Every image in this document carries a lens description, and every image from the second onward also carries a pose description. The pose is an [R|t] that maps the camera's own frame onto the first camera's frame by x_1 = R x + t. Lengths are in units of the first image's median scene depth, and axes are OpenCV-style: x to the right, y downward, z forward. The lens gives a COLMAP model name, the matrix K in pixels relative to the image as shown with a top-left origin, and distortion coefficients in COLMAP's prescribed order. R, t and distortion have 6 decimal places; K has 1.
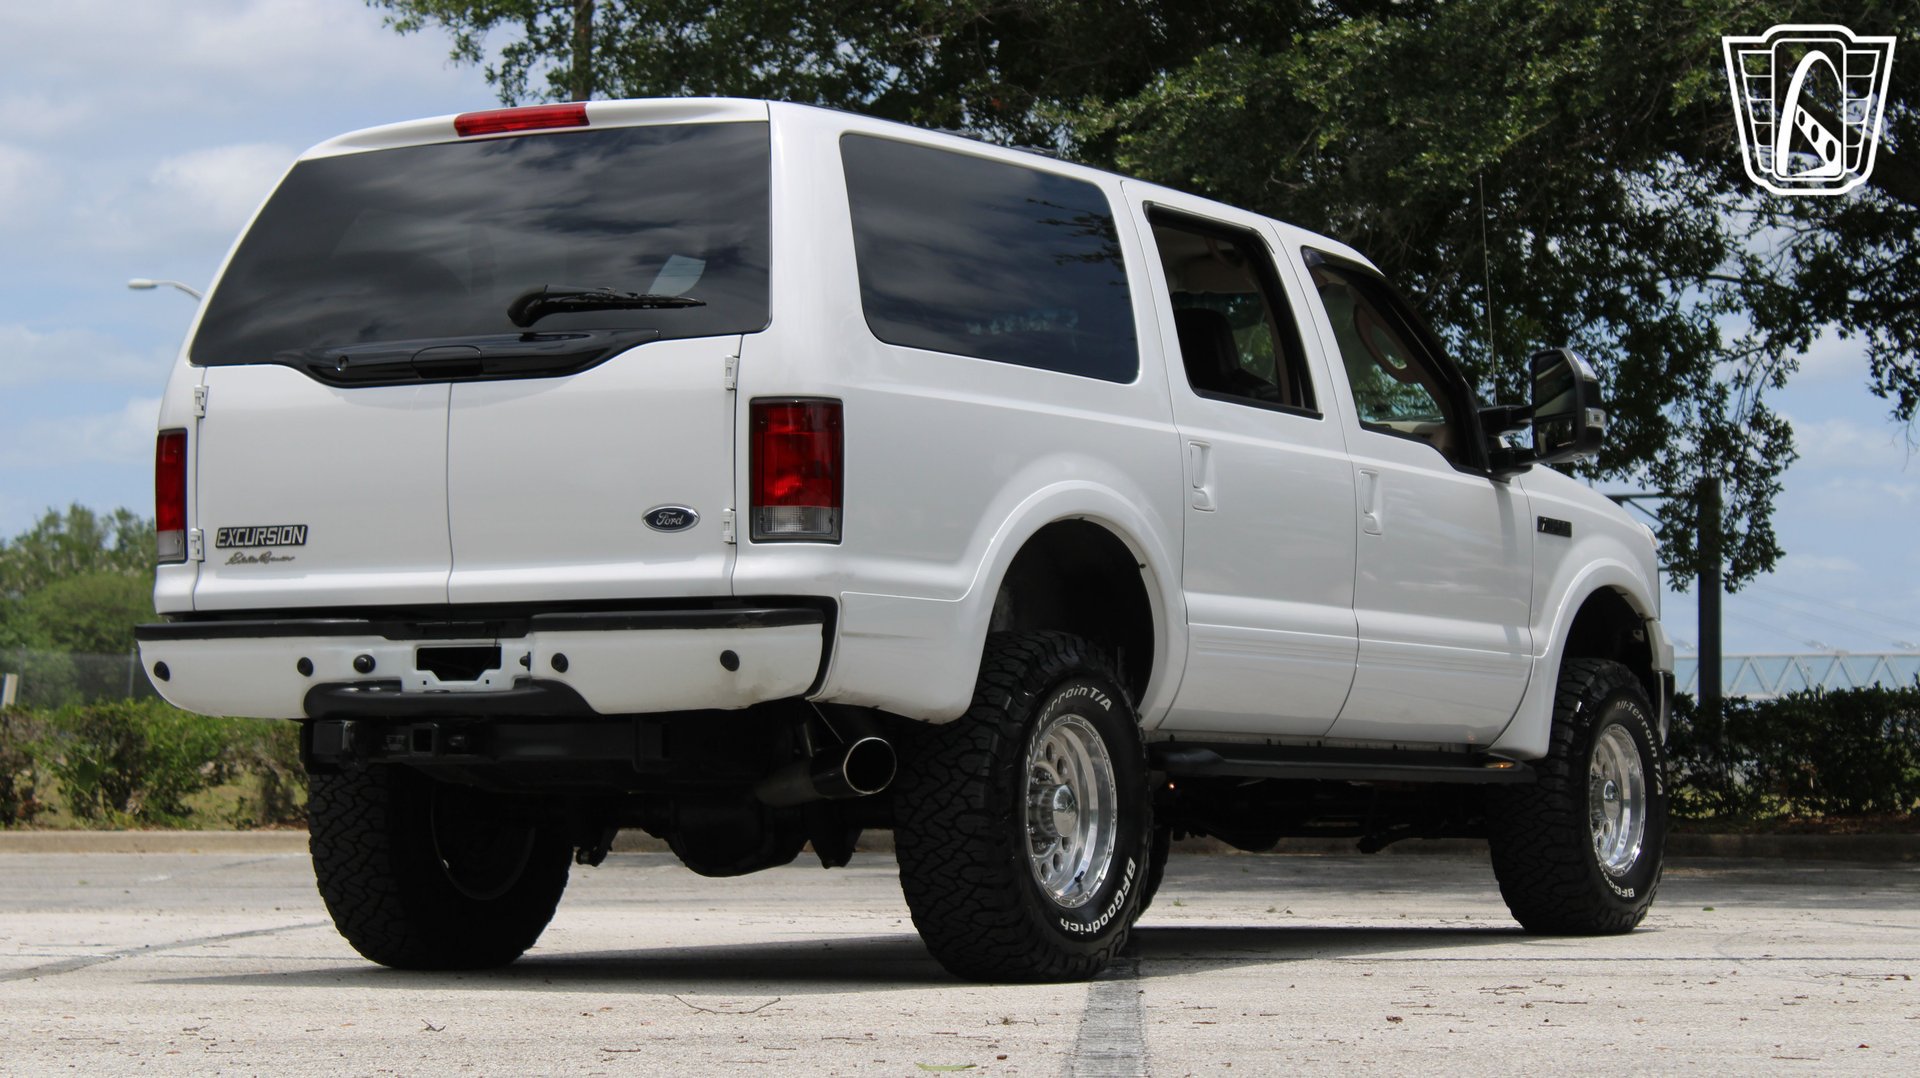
lens RADIAL K [[4642.8, 0, 960.0], [0, 4642.8, 539.0], [0, 0, 1]] dist [0.071554, 0.318071]
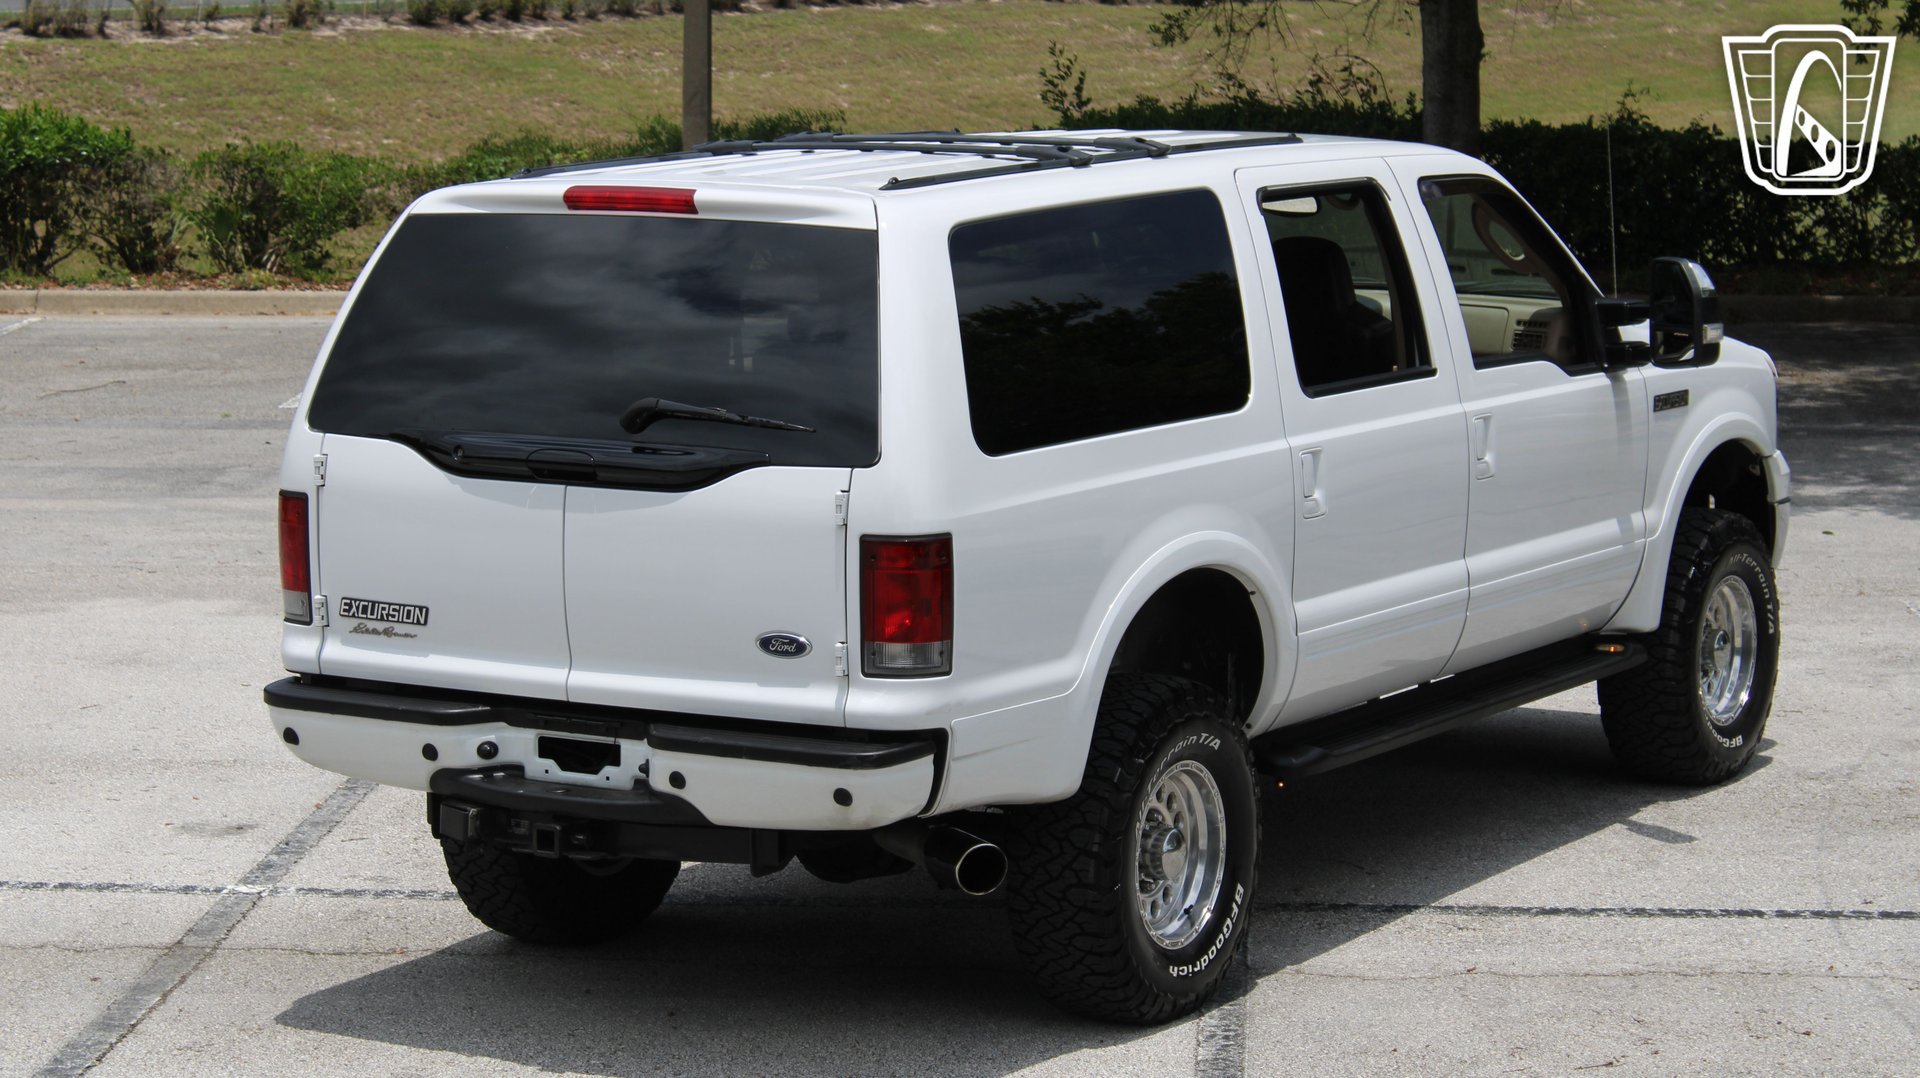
lens RADIAL K [[4642.8, 0, 960.0], [0, 4642.8, 539.0], [0, 0, 1]] dist [0.071554, 0.318071]
pose [[0.999534, -0.000899, -0.030516, 0.006761], [0.006636, 0.982064, 0.188429, -0.203756], [0.029799, -0.188544, 0.981613, 0.008191]]
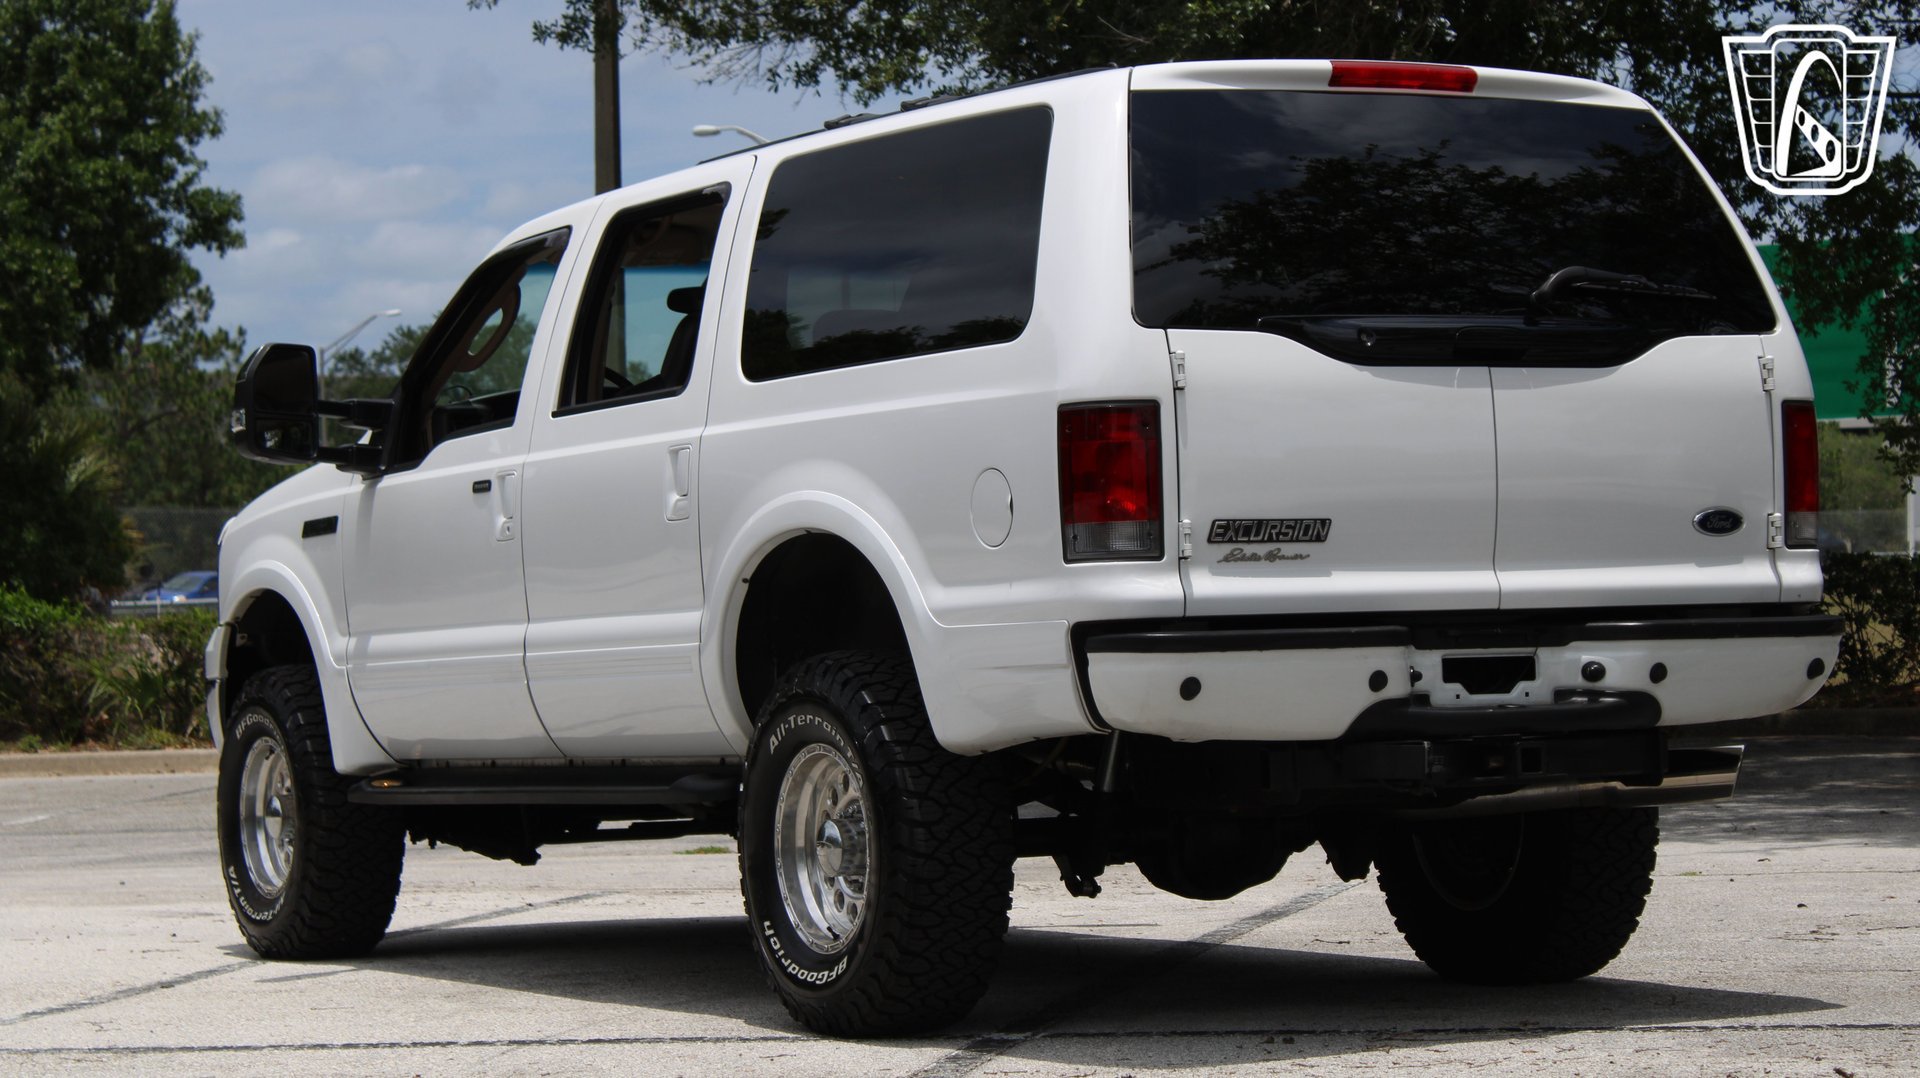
lens RADIAL K [[4642.8, 0, 960.0], [0, 4642.8, 539.0], [0, 0, 1]] dist [0.071554, 0.318071]
pose [[0.517708, 0.009080, 0.855509, -0.905291], [-0.020723, 0.999783, 0.001929, 0.000482], [-0.855306, -0.018727, 0.517784, 0.592689]]
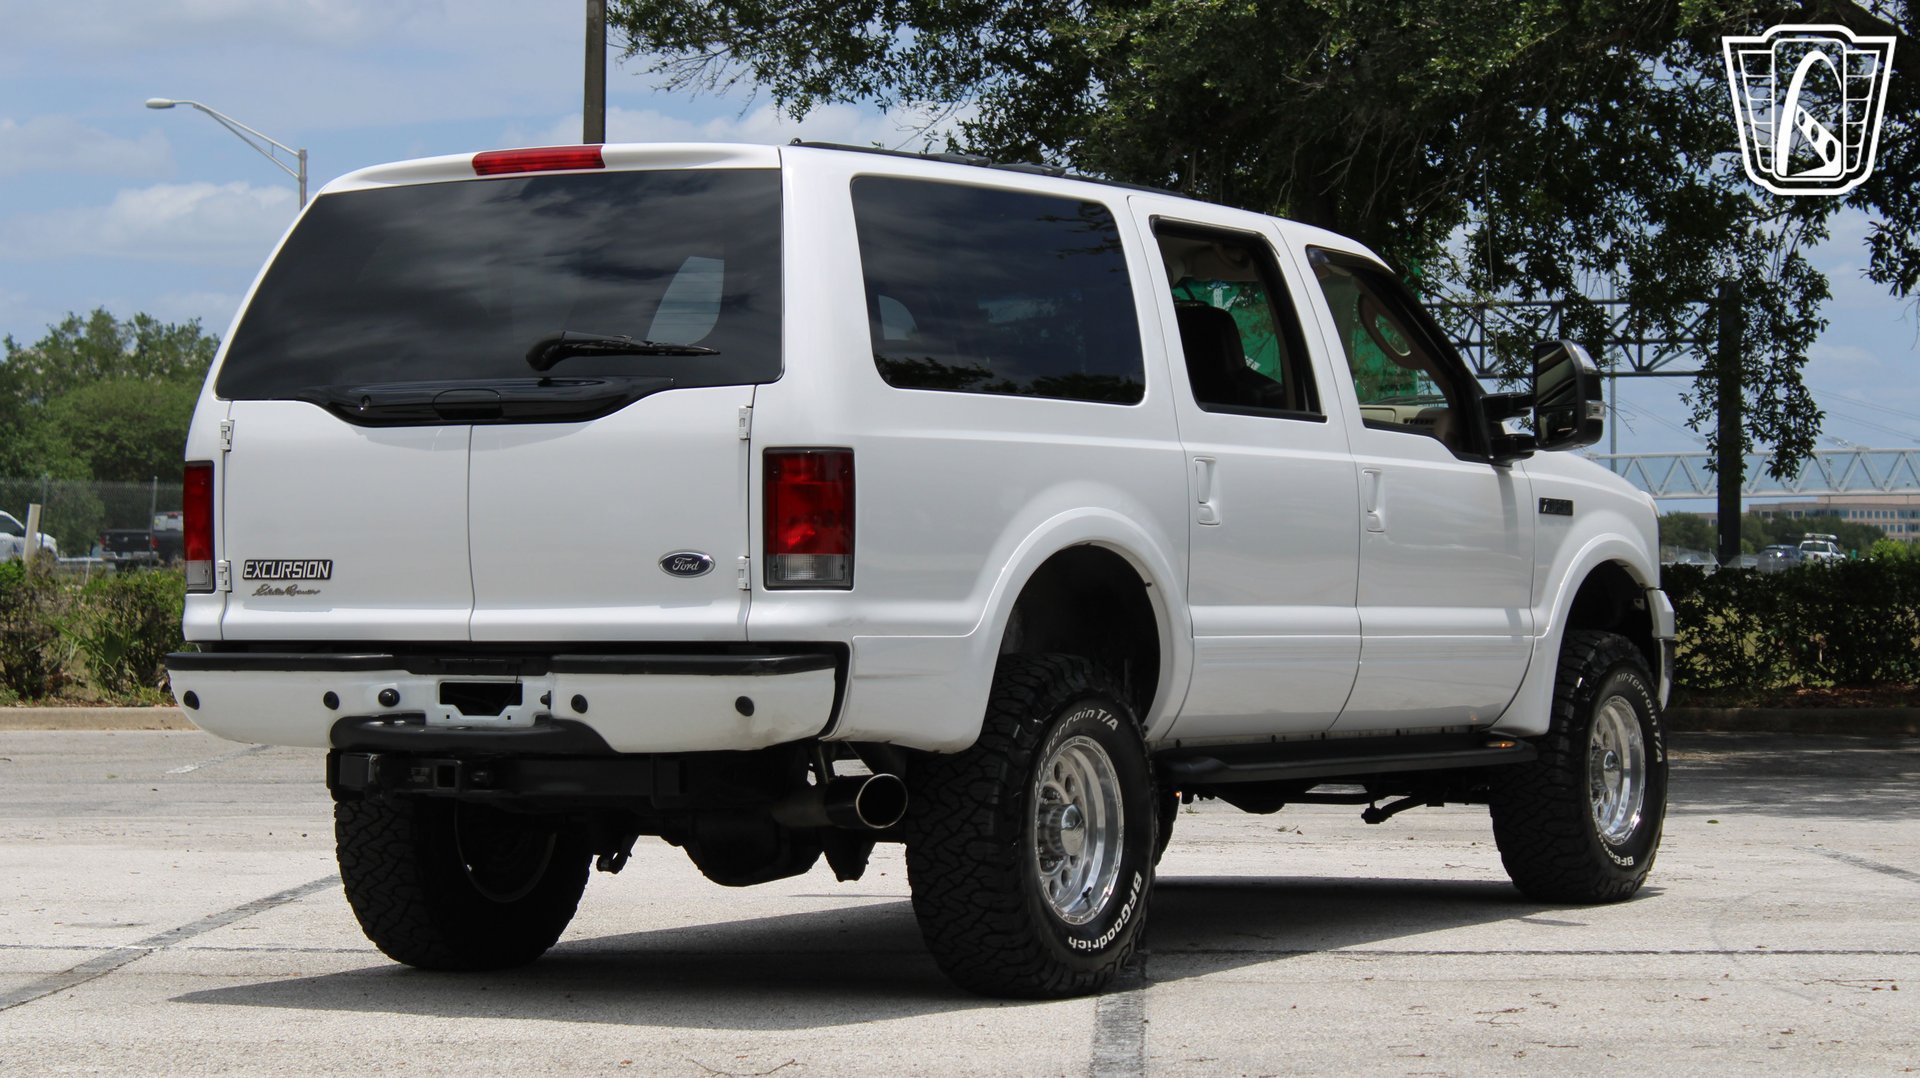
lens RADIAL K [[4642.8, 0, 960.0], [0, 4642.8, 539.0], [0, 0, 1]] dist [0.071554, 0.318071]
pose [[0.999987, -0.002553, -0.004408, 0.002385], [0.002749, 0.998978, 0.045126, -0.052298], [0.004288, -0.045137, 0.998972, -0.021563]]
